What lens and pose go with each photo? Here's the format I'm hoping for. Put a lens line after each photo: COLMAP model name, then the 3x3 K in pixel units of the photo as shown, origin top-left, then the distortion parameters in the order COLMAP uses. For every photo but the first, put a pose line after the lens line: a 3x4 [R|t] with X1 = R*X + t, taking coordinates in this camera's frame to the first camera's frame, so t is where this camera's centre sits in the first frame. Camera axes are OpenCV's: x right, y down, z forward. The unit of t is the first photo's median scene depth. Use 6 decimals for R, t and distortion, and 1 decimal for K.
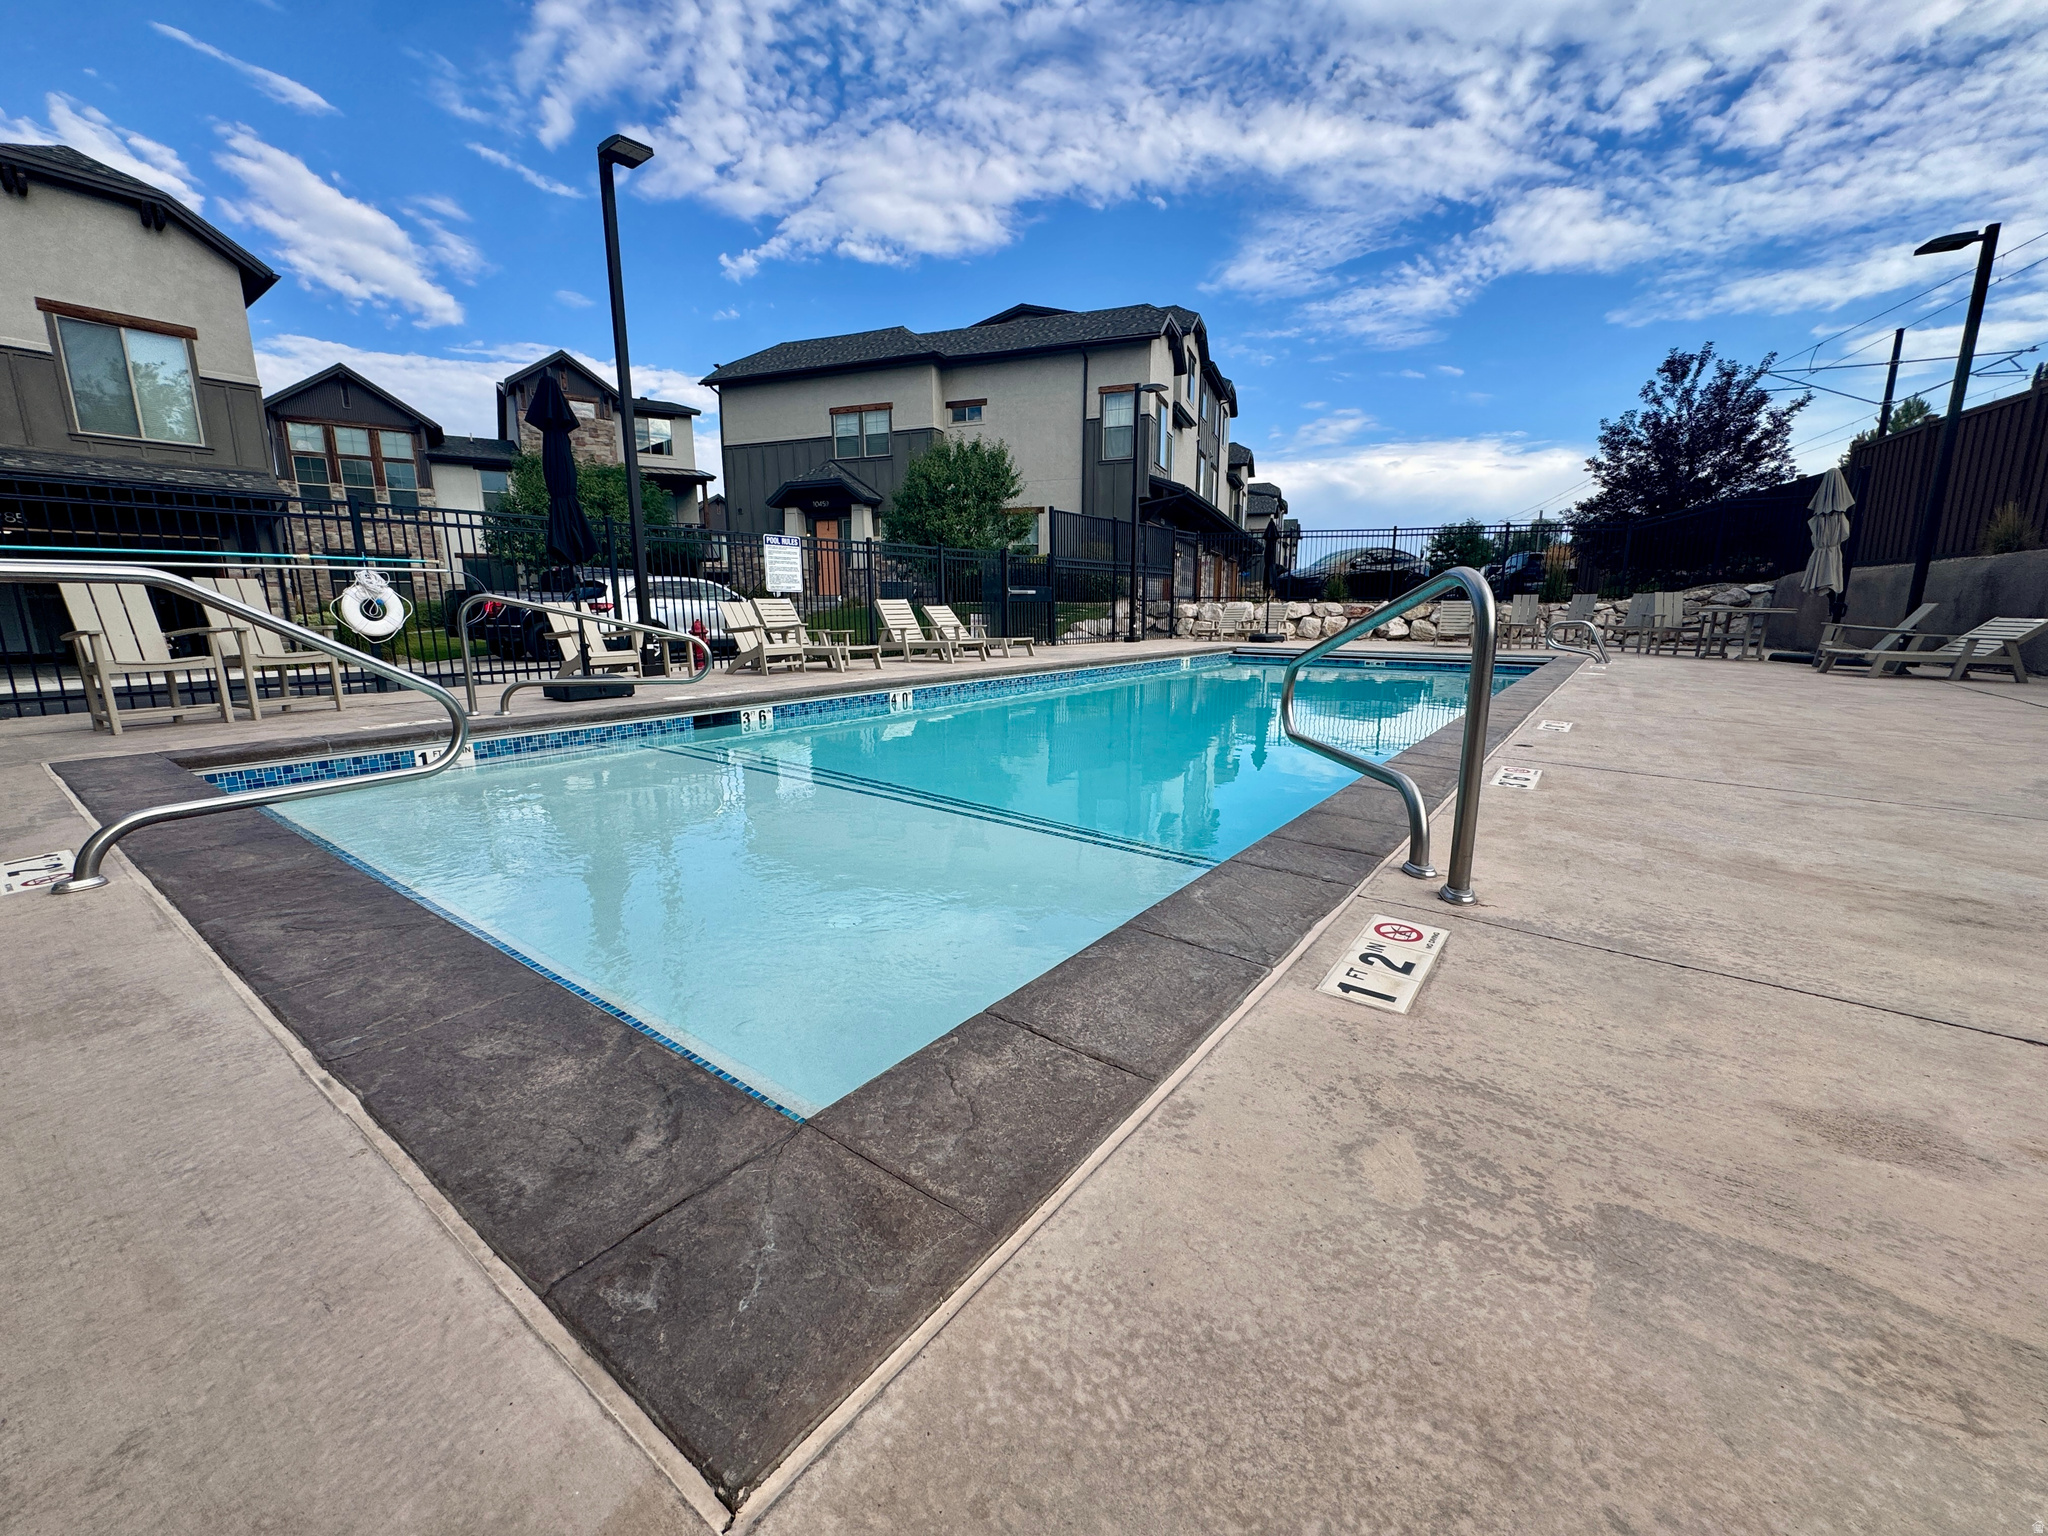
lens RADIAL K [[825.2, 0, 1021.2], [0, 825.2, 761.5], [0, 0, 1]] dist [0.001954, 0.000328]
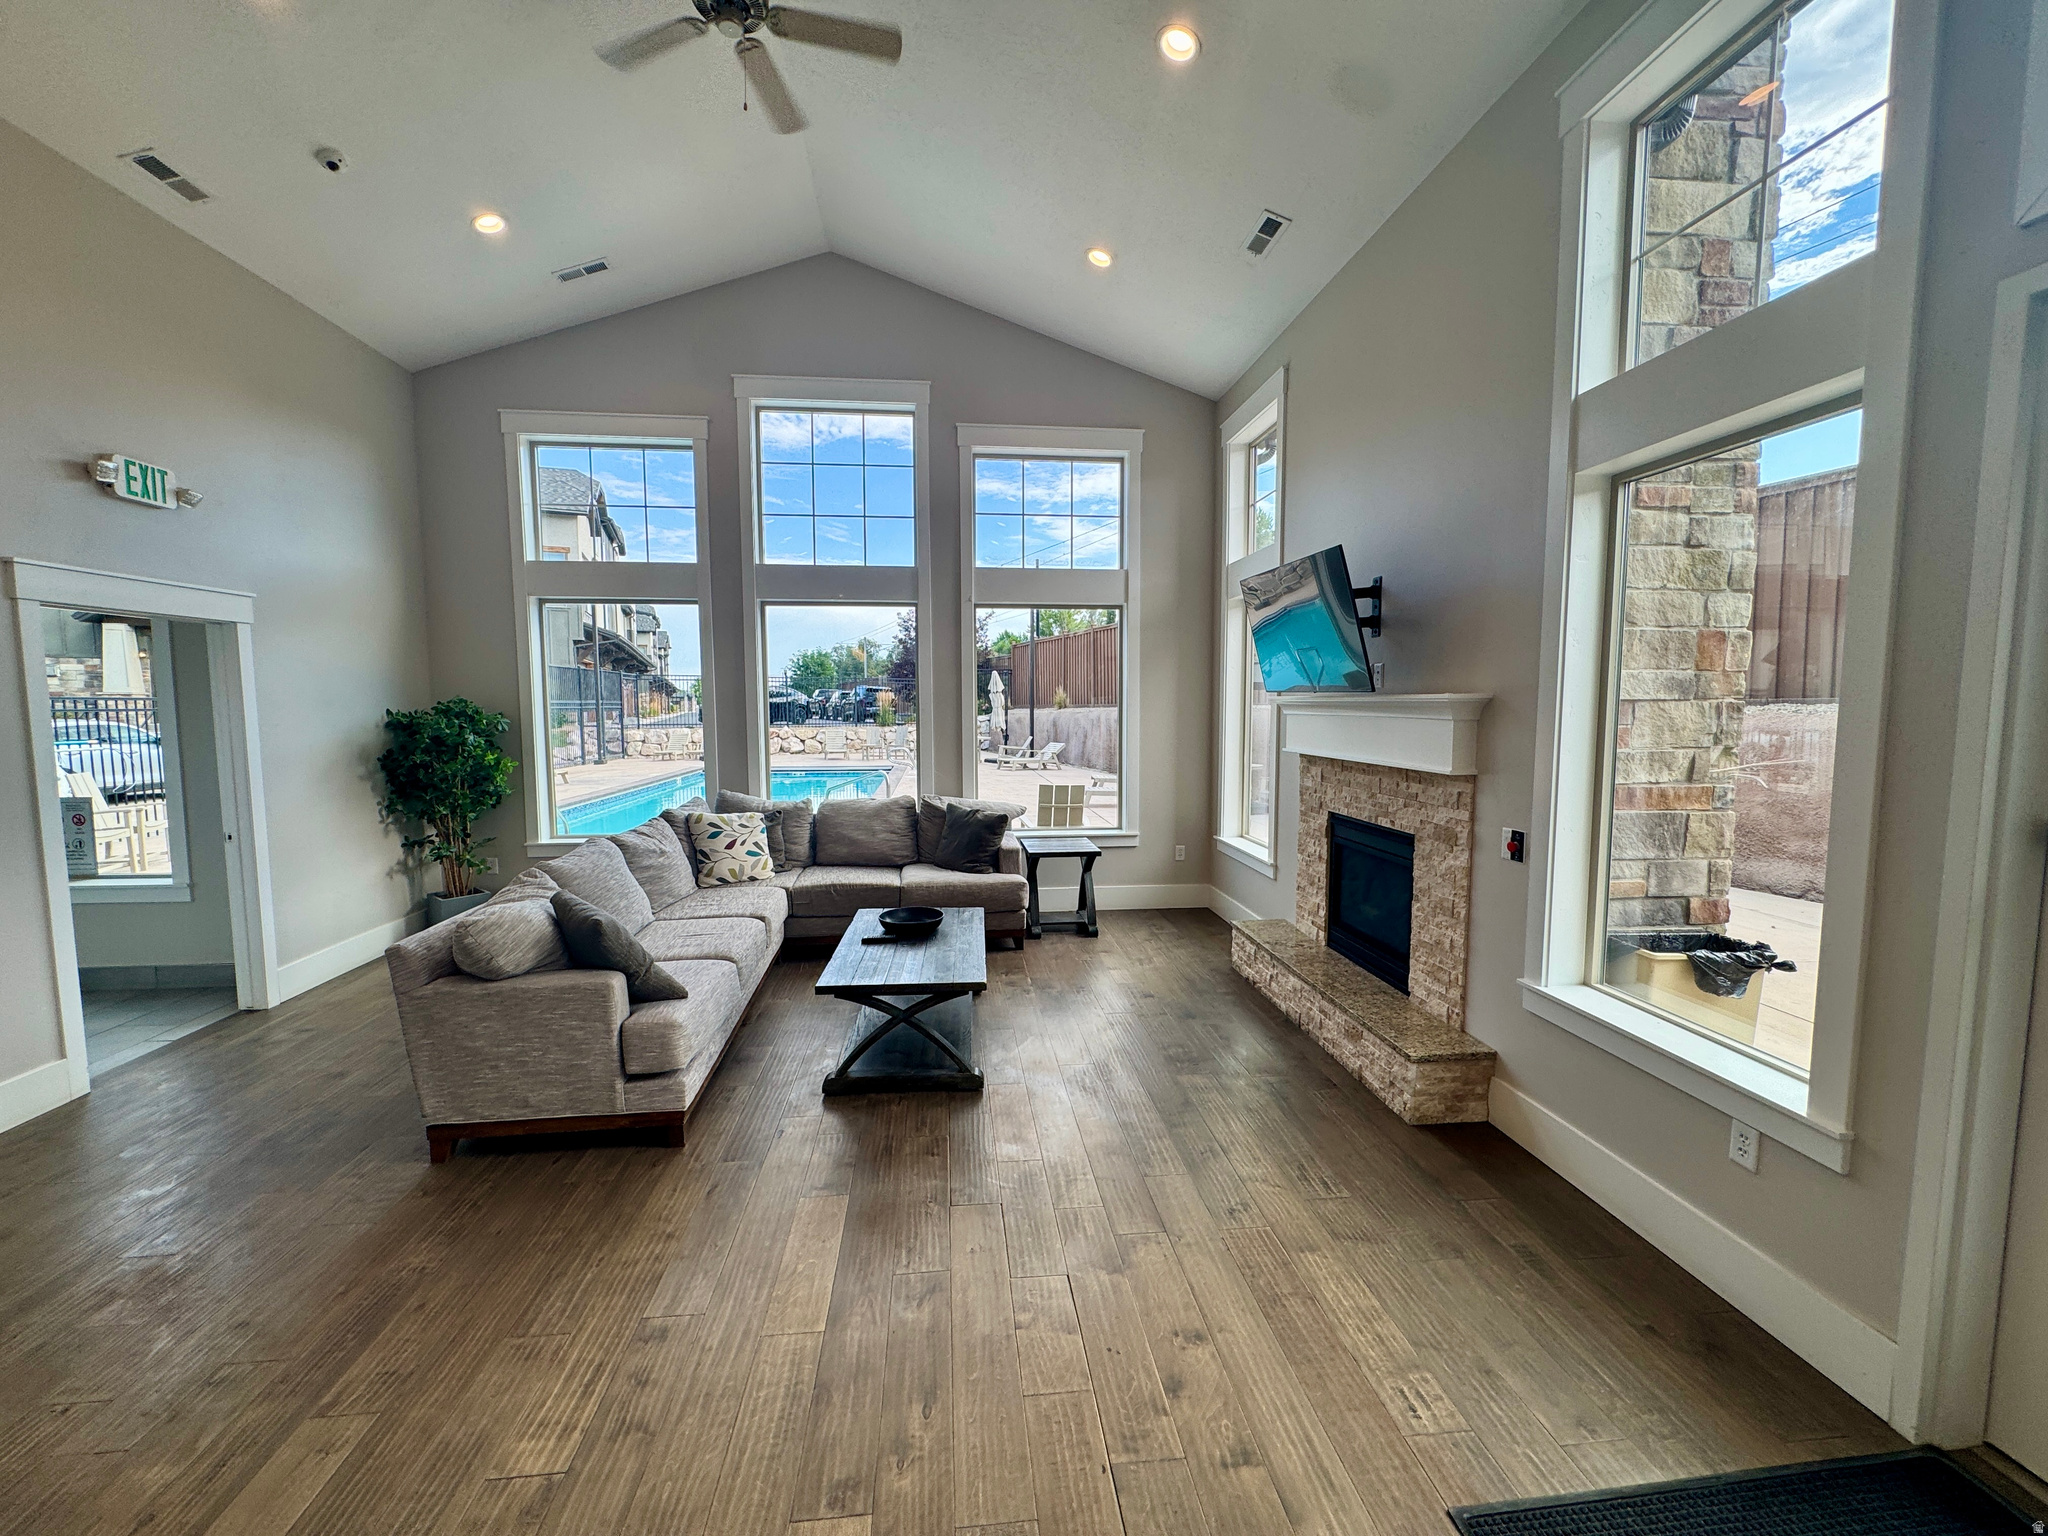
lens RADIAL K [[825.2, 0, 1021.1], [0, 825.2, 769.4], [0, 0, 1]] dist [0.001954, 0.000328]
pose [[0.742128, -0.051167, 0.668303, -0.216145], [0.124457, 0.990262, -0.062388, 0.017563], [-0.658602, 0.129475, 0.741269, -0.318528]]
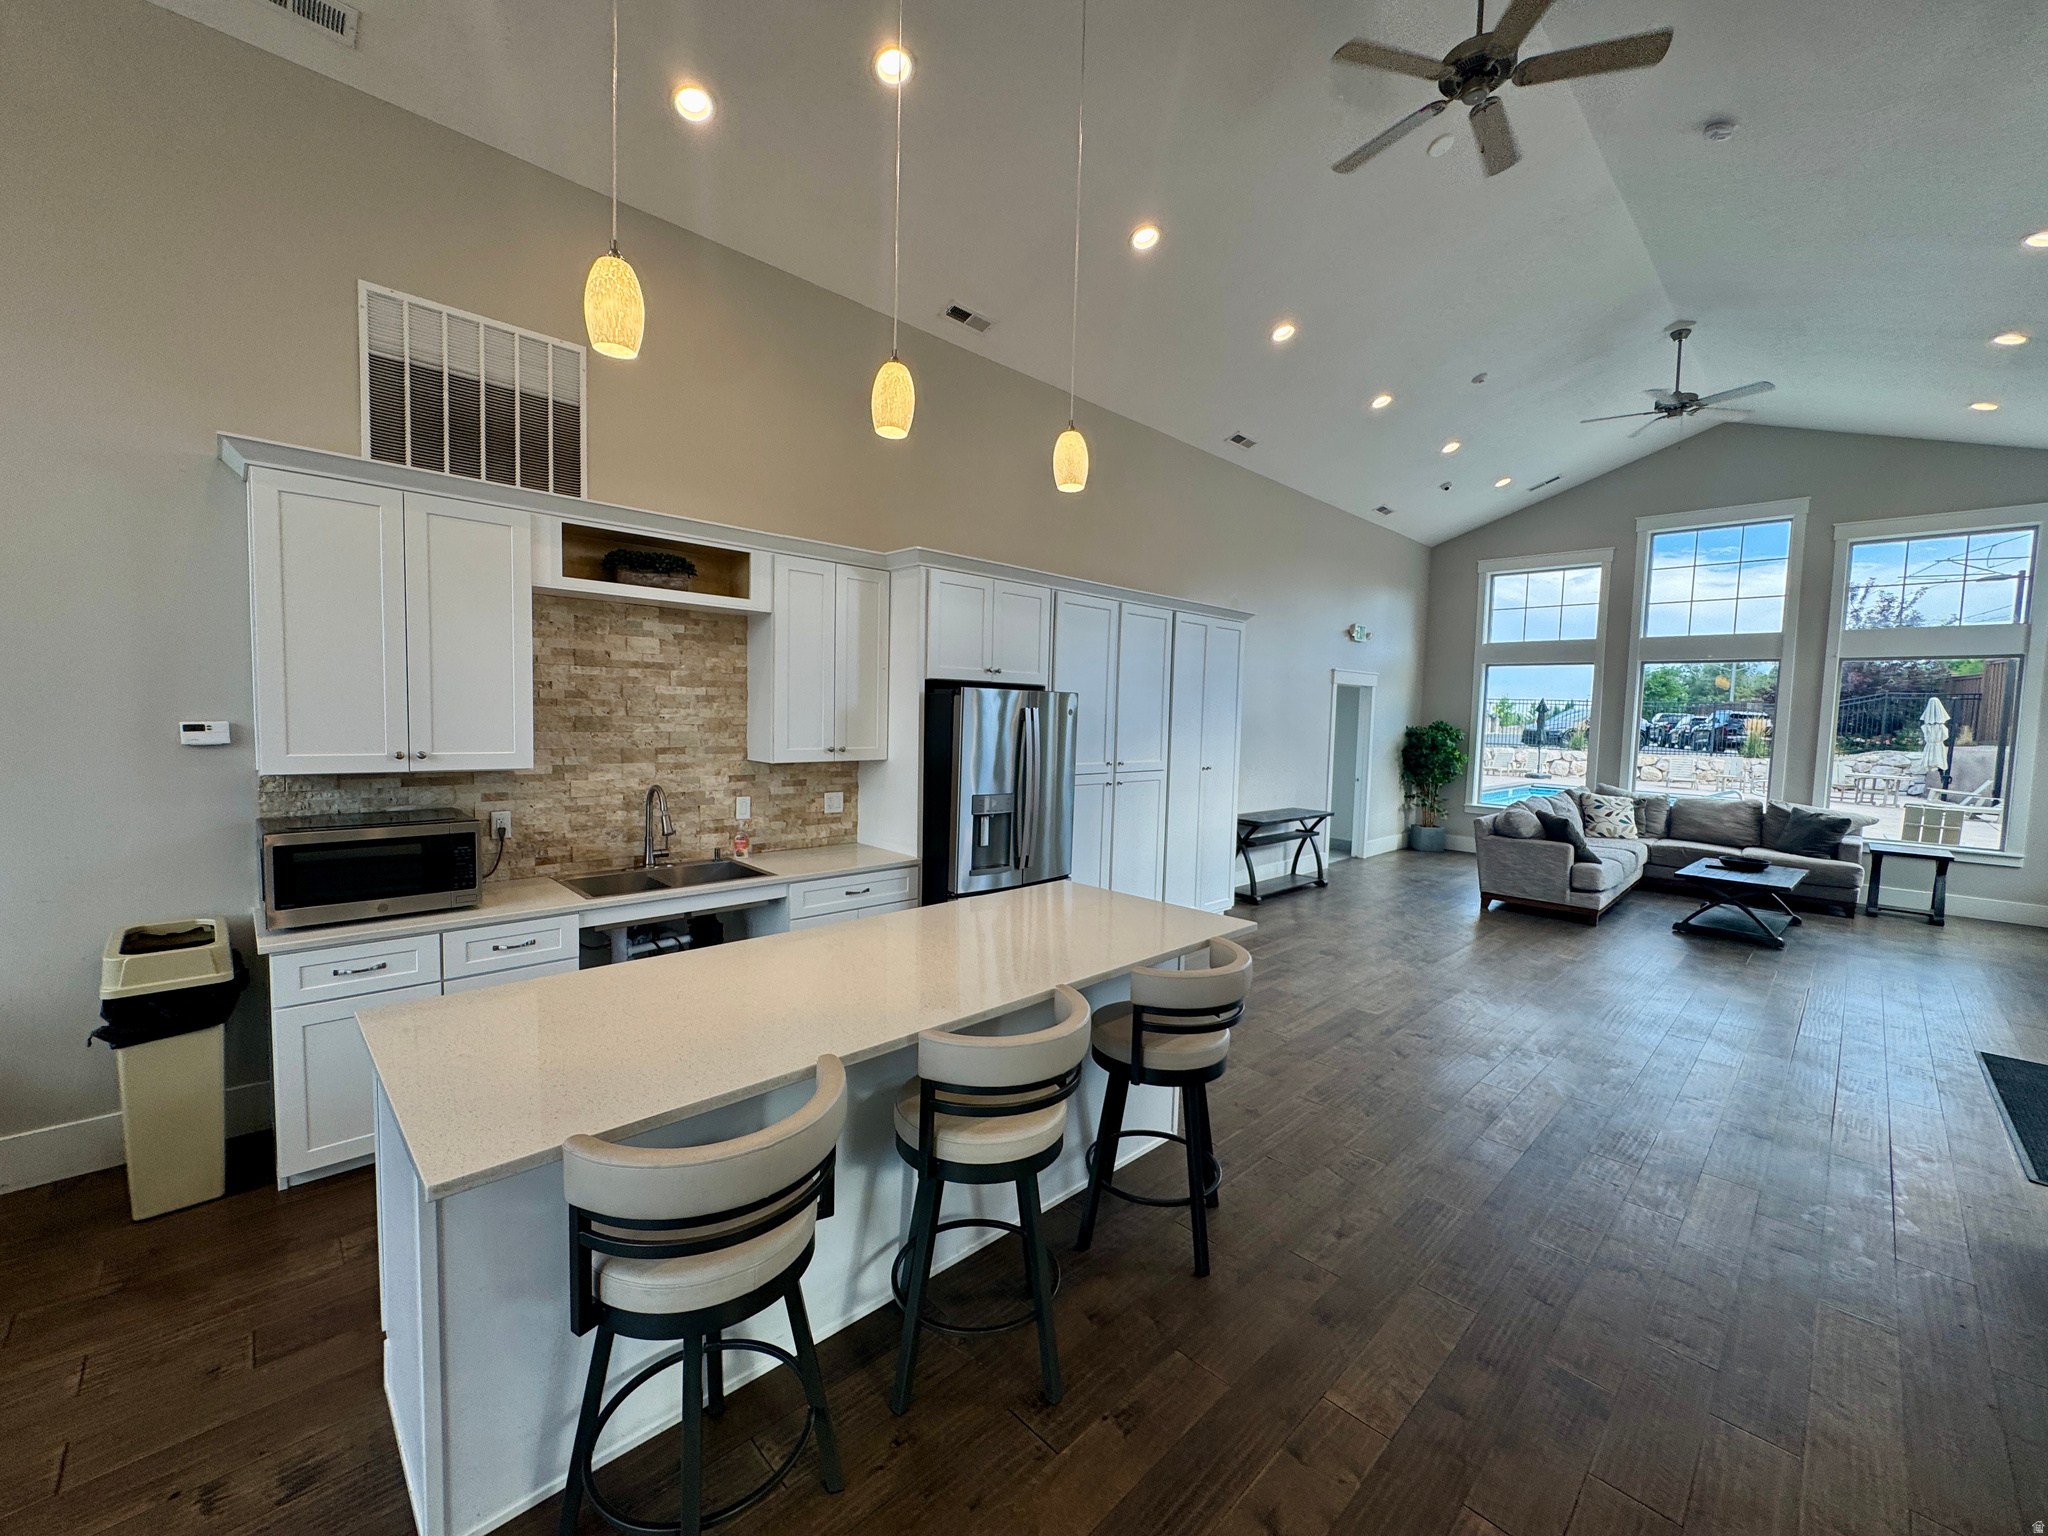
lens RADIAL K [[825.2, 0, 1025.8], [0, 825.2, 766.0], [0, 0, 1]] dist [0.001954, 0.000328]
pose [[0.987446, 0.041463, -0.152419, -0.349181], [-0.060032, 0.991039, -0.119320, 0.058980], [0.146105, 0.126972, 0.981087, -0.535735]]
